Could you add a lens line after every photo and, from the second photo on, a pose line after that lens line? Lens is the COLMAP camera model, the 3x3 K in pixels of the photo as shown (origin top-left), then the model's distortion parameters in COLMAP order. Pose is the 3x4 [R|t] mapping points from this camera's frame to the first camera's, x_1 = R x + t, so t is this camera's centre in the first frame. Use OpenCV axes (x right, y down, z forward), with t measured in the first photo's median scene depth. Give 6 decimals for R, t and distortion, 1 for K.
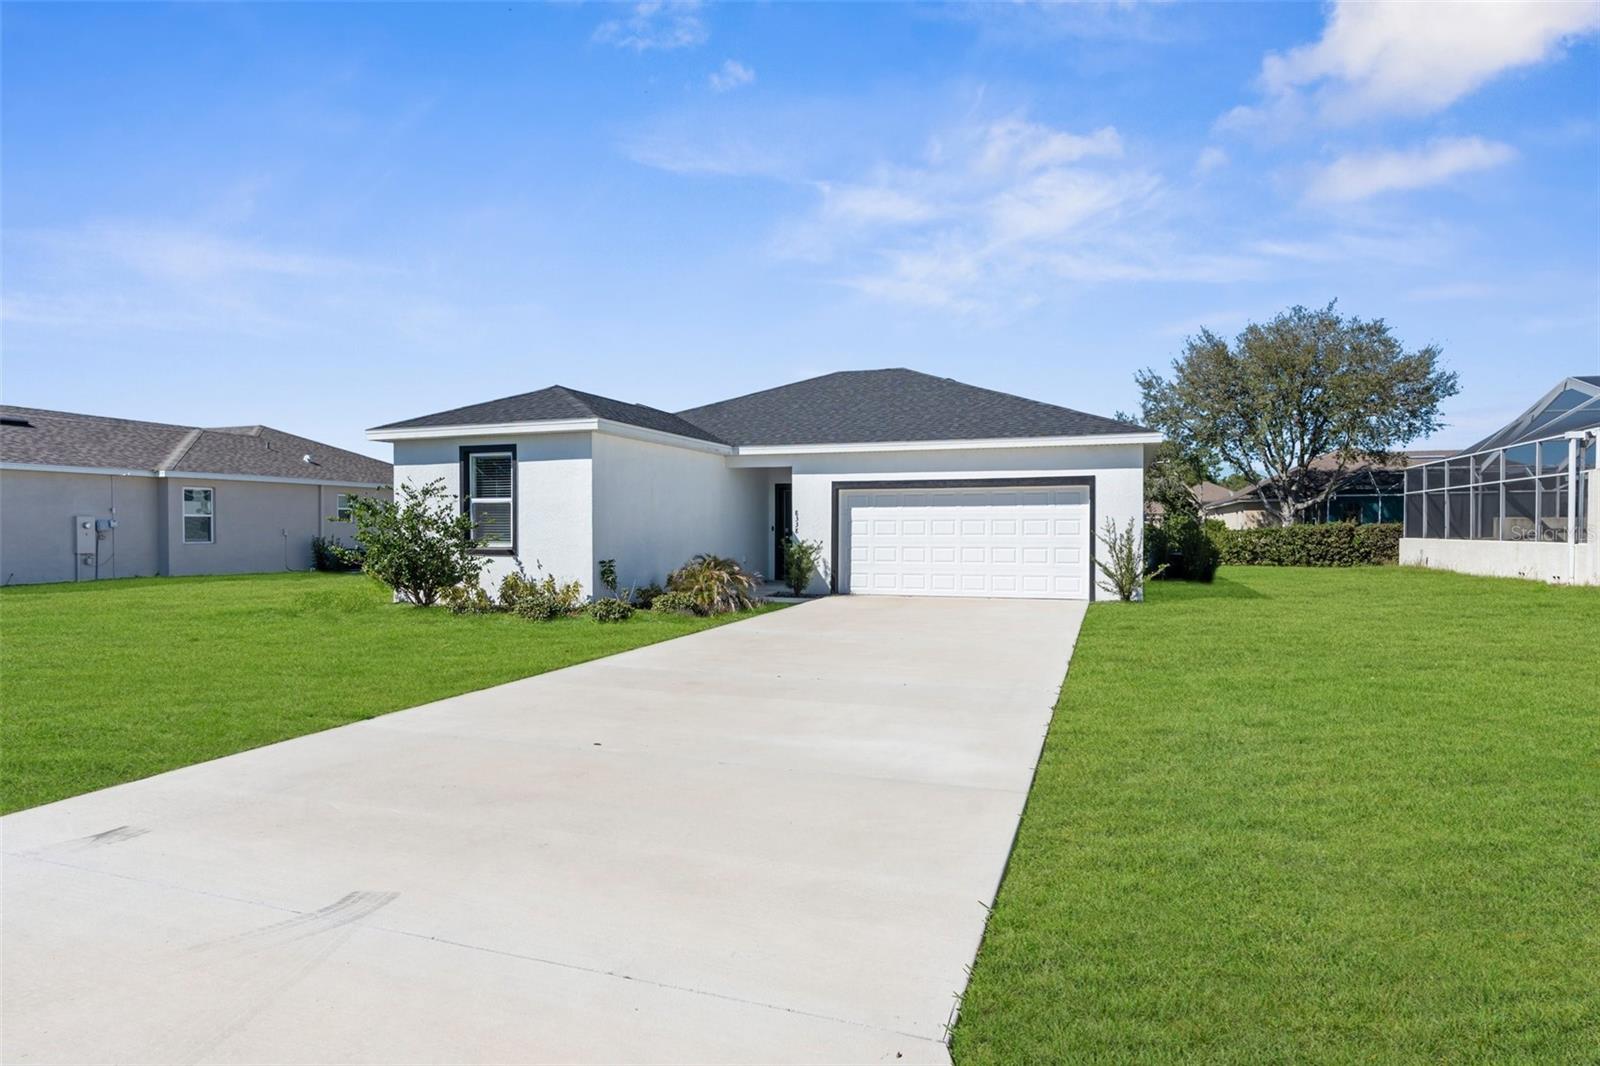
lens RADIAL K [[907.9, 0, 800.0], [0, 907.9, 533.0], [0, 0, 1]] dist [-0.003563, -0.000461]
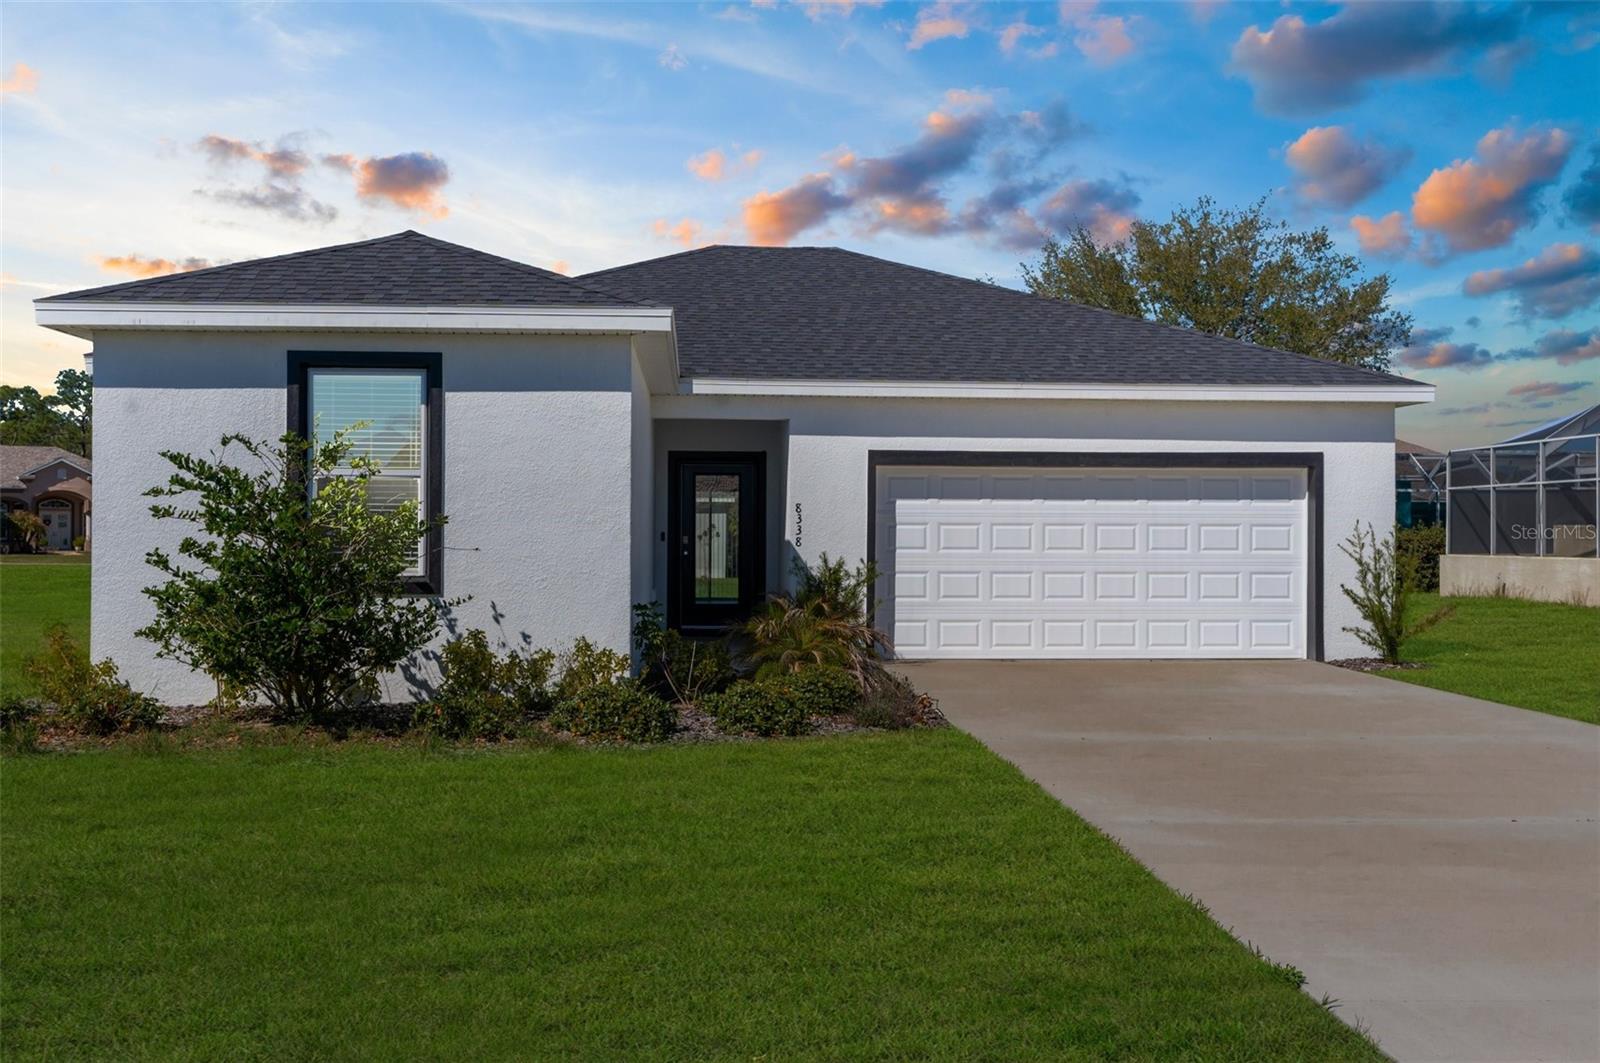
lens RADIAL K [[1602.4, 0, 800.0], [0, 1602.4, 531.5], [0, 0, 1]] dist [-0.008509, -0.002144]
pose [[0.914117, 0.005992, 0.405407, -0.400381], [-0.002813, 0.999960, -0.008437, -0.000398], [-0.405442, 0.006572, 0.914097, 0.151358]]
